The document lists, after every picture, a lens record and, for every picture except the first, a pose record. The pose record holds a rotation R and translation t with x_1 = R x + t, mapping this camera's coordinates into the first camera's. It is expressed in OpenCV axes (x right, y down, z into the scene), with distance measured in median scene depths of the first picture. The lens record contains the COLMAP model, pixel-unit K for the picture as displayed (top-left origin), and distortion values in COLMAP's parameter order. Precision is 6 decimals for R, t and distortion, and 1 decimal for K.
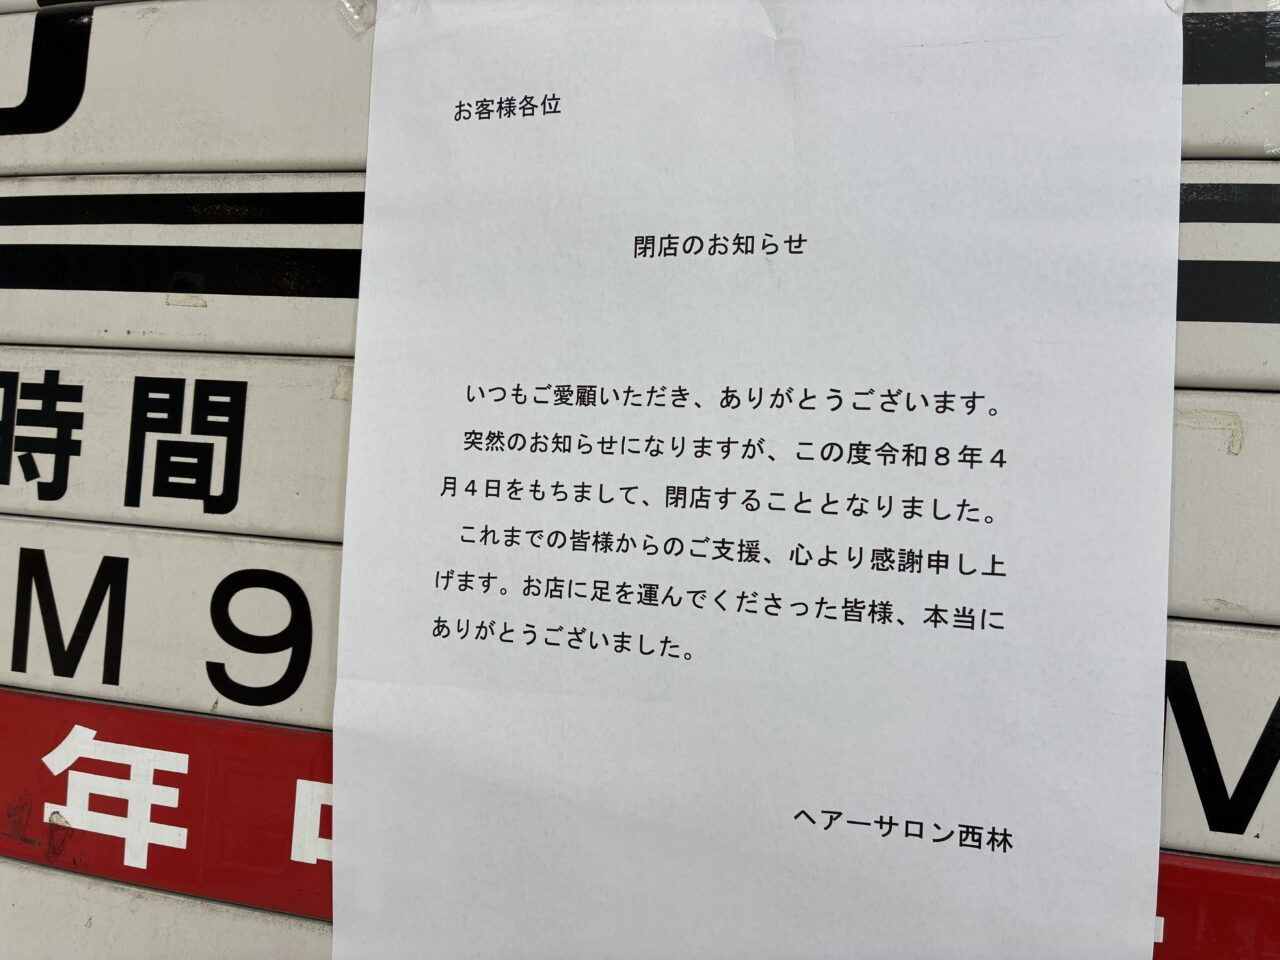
lens RADIAL K [[987.2, 0, 640.0], [0, 987.2, 480.0], [0, 0, 1]] dist [0.003555, 0.000931]
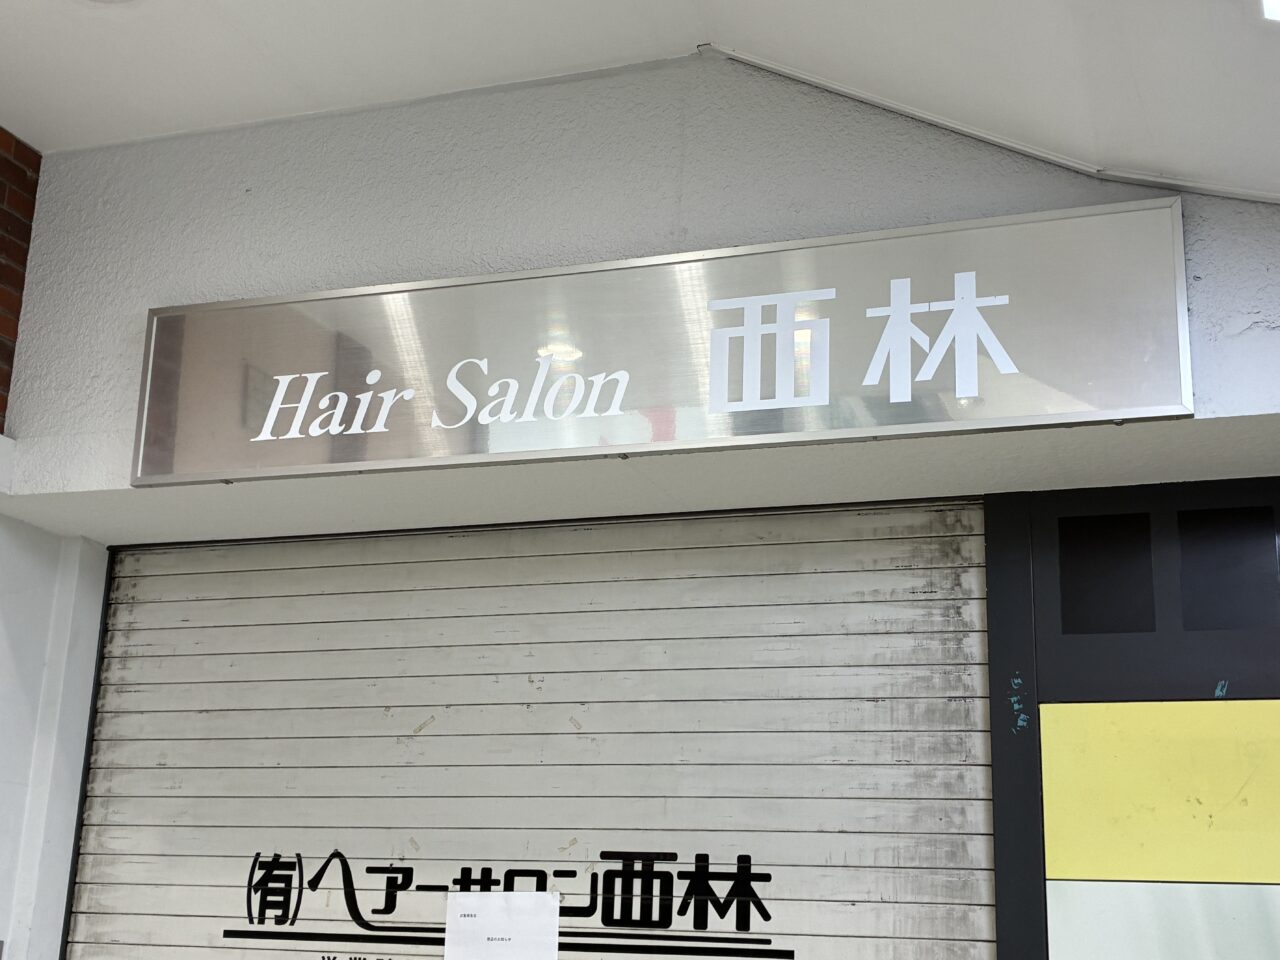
lens RADIAL K [[1607.7, 0, 637.1], [0, 1607.7, 535.9], [0, 0, 1]] dist [0.225702, -0.666047]
pose [[0.994115, -0.052845, -0.094561, 1.890666], [0.027809, 0.968180, -0.248705, -0.098393], [0.104695, 0.244612, 0.963952, -8.768049]]
